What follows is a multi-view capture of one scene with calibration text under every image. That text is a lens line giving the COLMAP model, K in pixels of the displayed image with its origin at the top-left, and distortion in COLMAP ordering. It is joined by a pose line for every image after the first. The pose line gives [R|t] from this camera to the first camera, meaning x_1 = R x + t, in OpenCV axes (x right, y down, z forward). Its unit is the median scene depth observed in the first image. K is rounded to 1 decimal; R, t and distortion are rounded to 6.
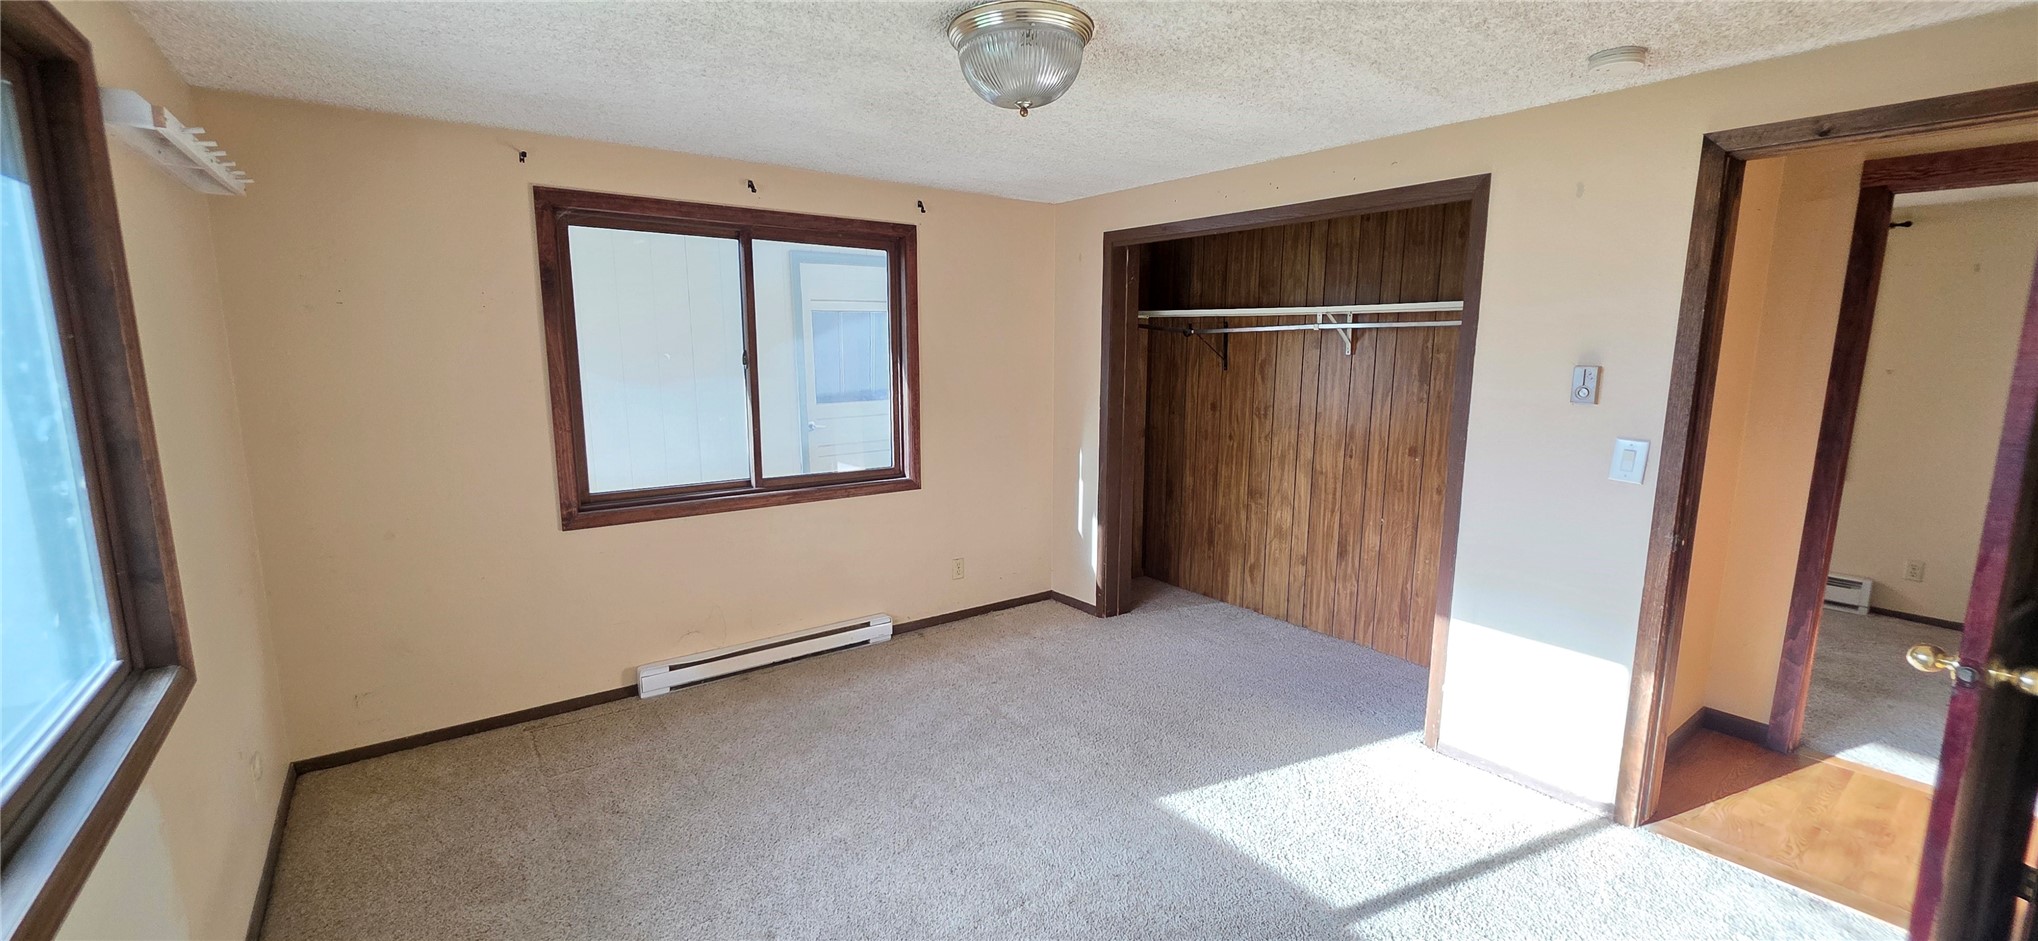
lens RADIAL K [[811.3, 0, 1023.5], [0, 811.3, 473.8], [0, 0, 1]] dist [-0.003054, -0.000323]
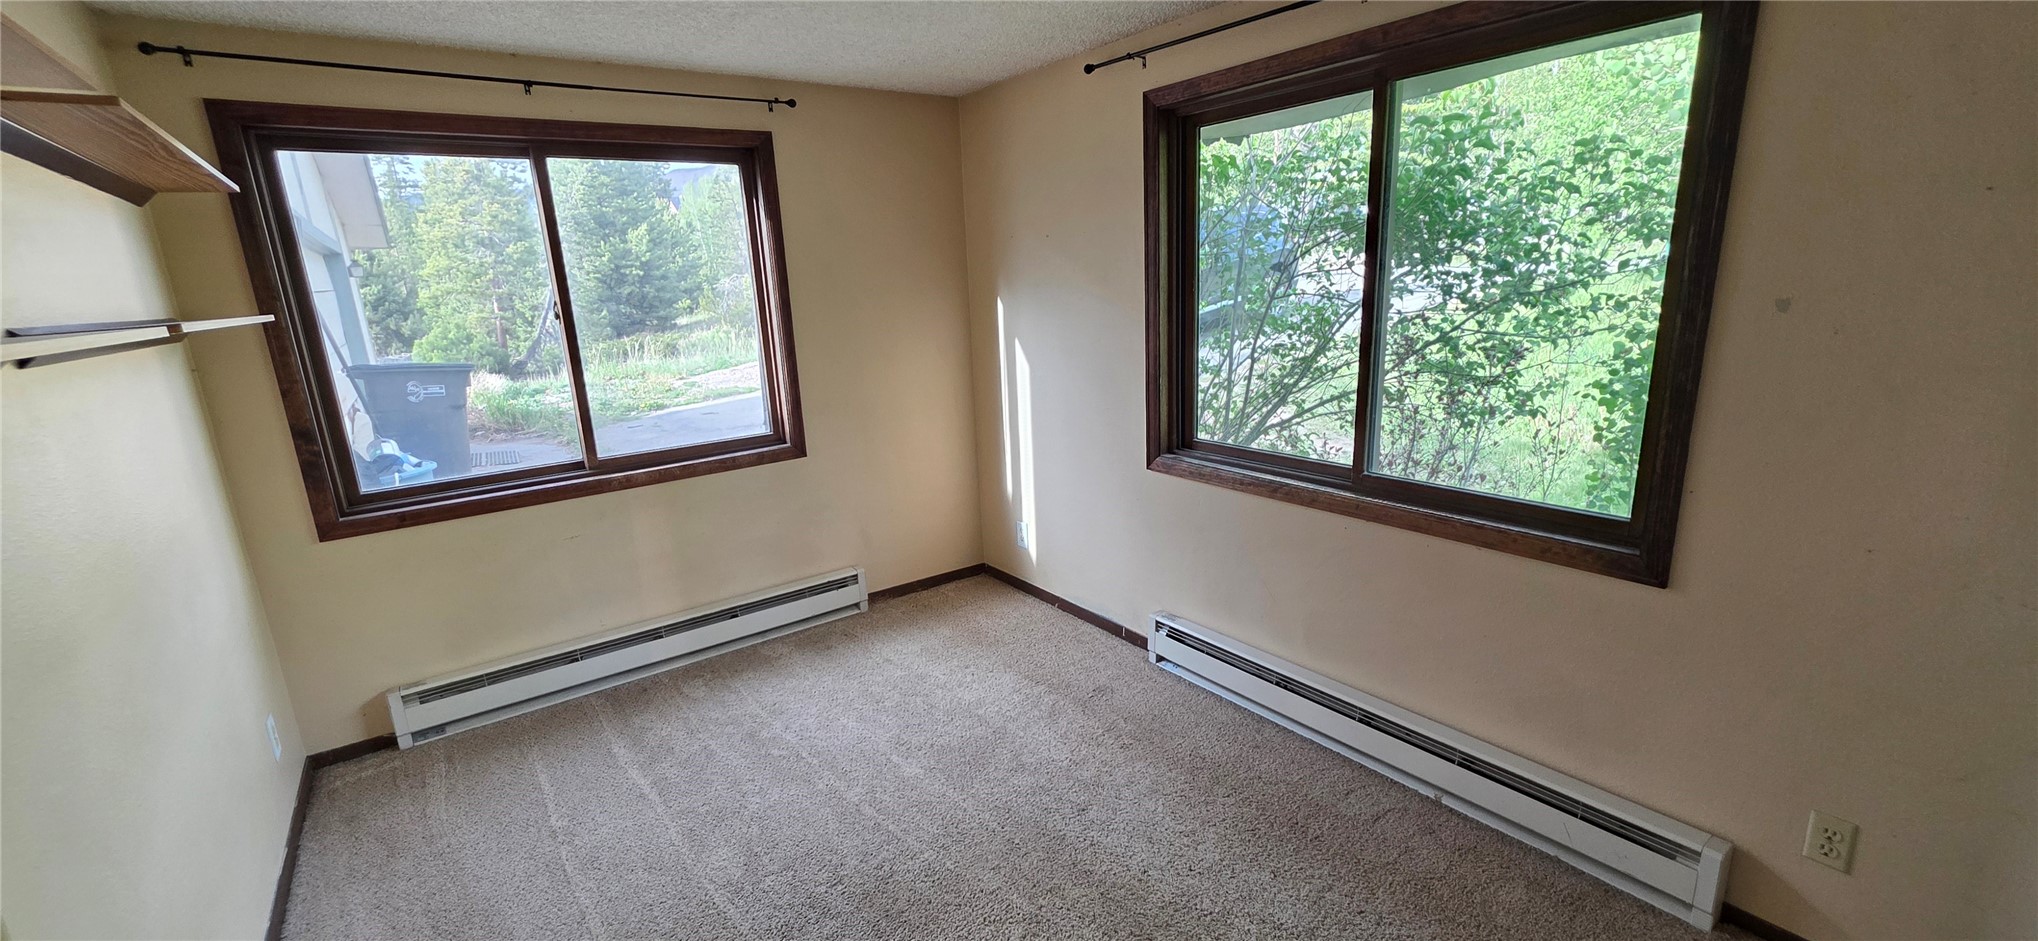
lens RADIAL K [[811.3, 0, 1118.7], [0, 811.3, 503.2], [0, 0, 1]] dist [-0.003054, -0.000323]
pose [[0.998072, -0.059687, 0.017005, 0.188279], [0.057218, 0.991075, 0.120401, -0.017257], [-0.024039, -0.119196, 0.992580, 0.161025]]
